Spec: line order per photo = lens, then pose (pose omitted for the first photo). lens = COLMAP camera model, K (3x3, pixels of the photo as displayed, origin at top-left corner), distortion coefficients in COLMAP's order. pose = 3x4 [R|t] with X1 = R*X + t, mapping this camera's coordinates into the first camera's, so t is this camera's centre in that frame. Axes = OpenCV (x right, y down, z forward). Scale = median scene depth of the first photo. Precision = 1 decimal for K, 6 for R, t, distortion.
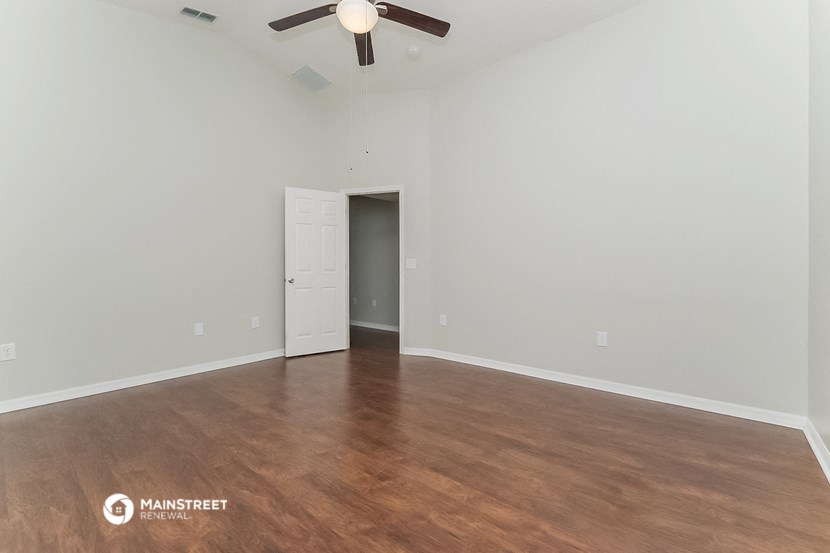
lens RADIAL K [[368.0, 0, 414.8], [0, 368.0, 275.8], [0, 0, 1]] dist [-0.000844, -0.000080]
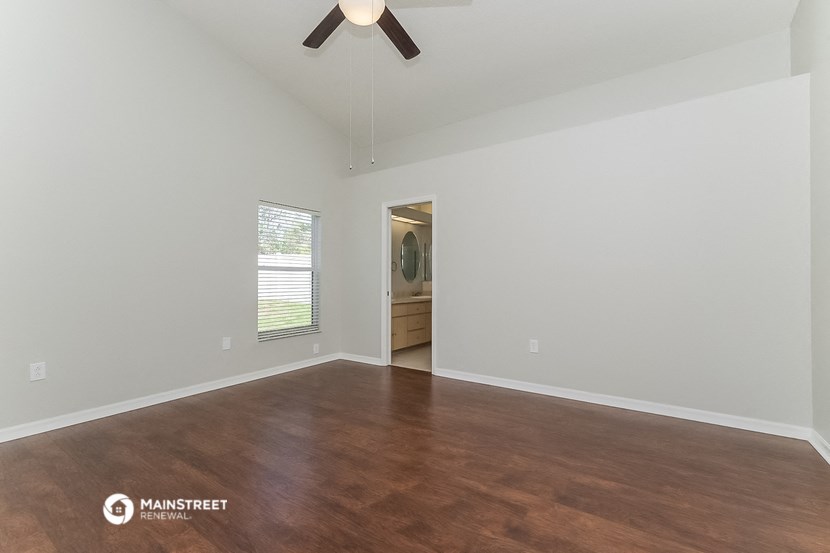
lens RADIAL K [[368.0, 0, 414.9], [0, 368.0, 276.4], [0, 0, 1]] dist [-0.000844, -0.000080]
pose [[-0.995776, -0.000392, -0.091813, -0.211907], [-0.001843, 0.999875, 0.015716, -0.055029], [0.091796, 0.015819, -0.995652, 2.015607]]
